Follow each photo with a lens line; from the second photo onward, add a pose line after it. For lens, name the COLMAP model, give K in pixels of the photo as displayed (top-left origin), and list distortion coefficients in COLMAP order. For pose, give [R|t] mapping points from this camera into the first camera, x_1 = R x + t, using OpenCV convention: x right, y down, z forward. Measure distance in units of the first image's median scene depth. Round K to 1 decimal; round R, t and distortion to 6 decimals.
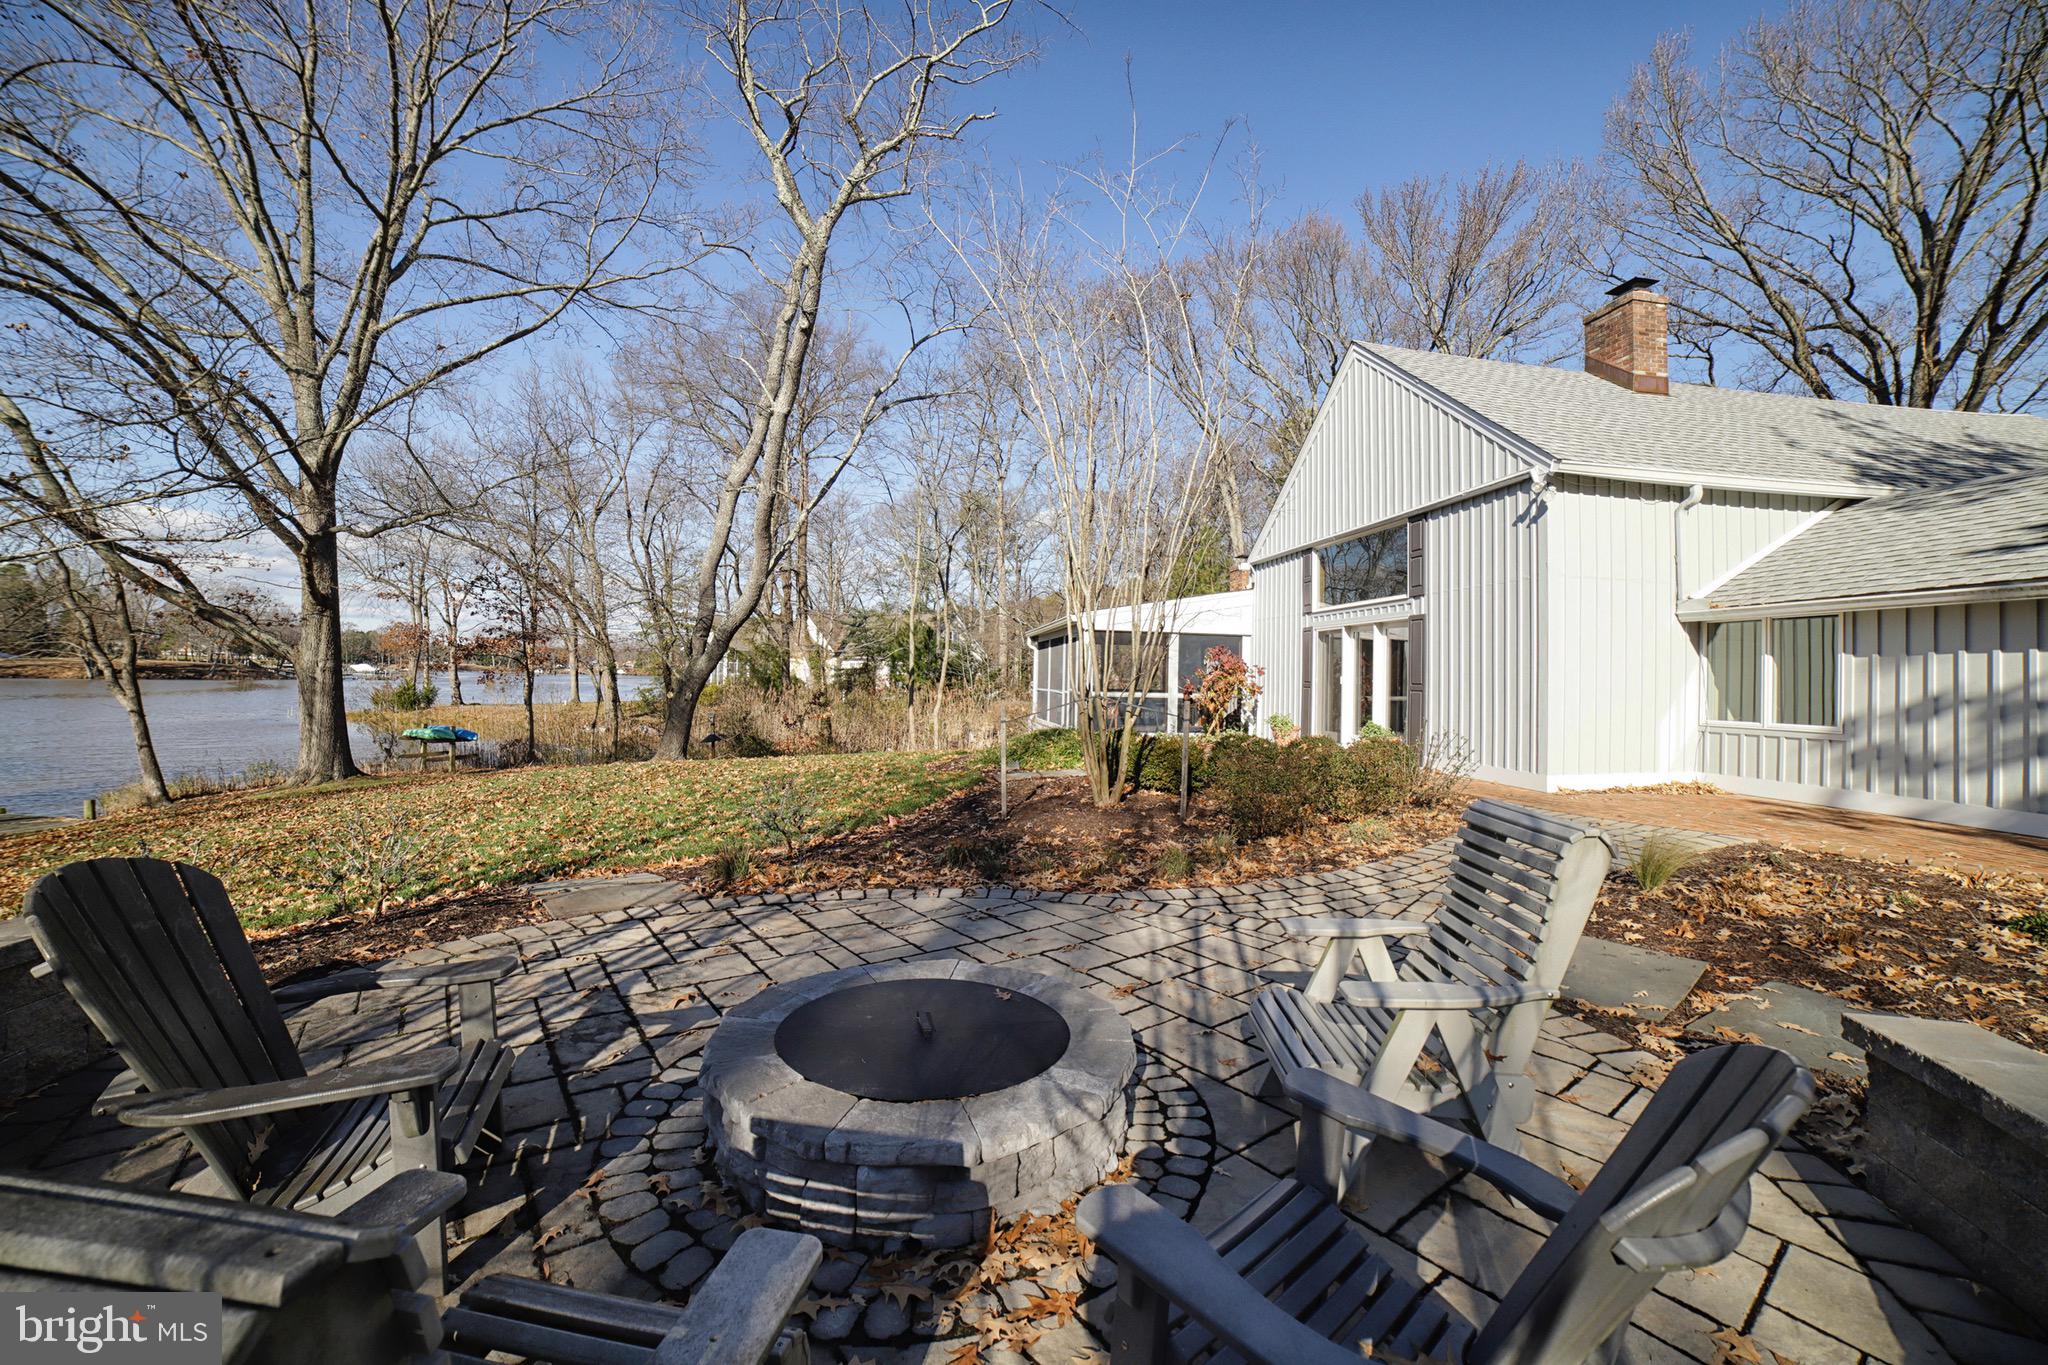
lens RADIAL K [[813.1, 0, 1008.7], [0, 813.1, 686.1], [0, 0, 1]] dist [-0.095413, 0.034403]
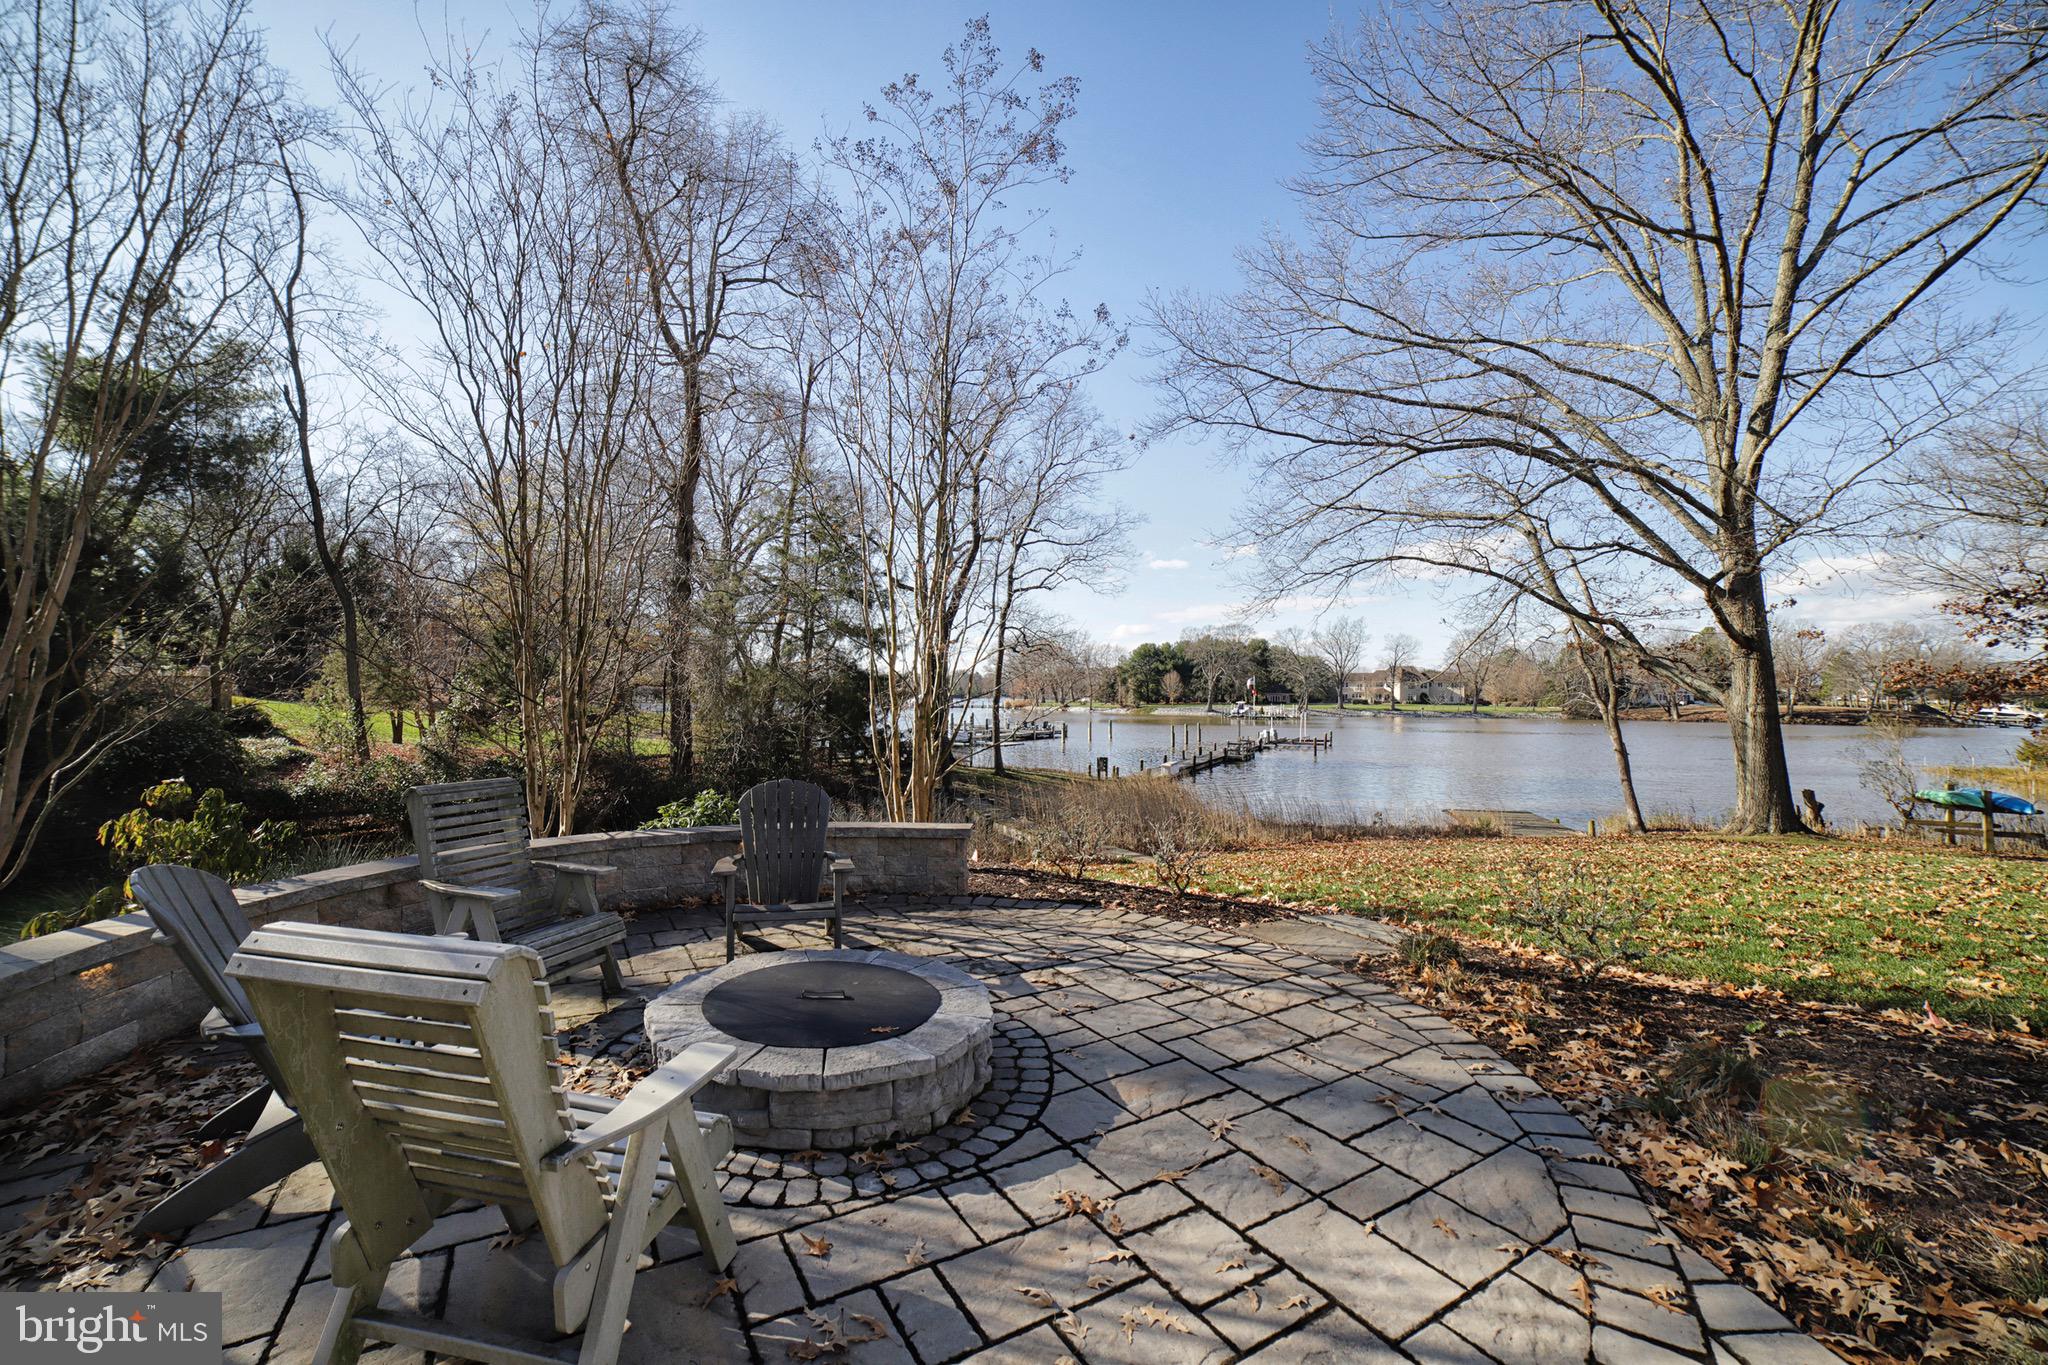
lens RADIAL K [[813.1, 0, 1008.7], [0, 813.1, 686.1], [0, 0, 1]] dist [-0.095413, 0.034403]
pose [[-0.094025, -0.036582, -0.994898, 0.643818], [-0.023293, 0.999132, -0.034536, -0.012309], [0.995297, 0.019927, -0.094795, 0.801954]]
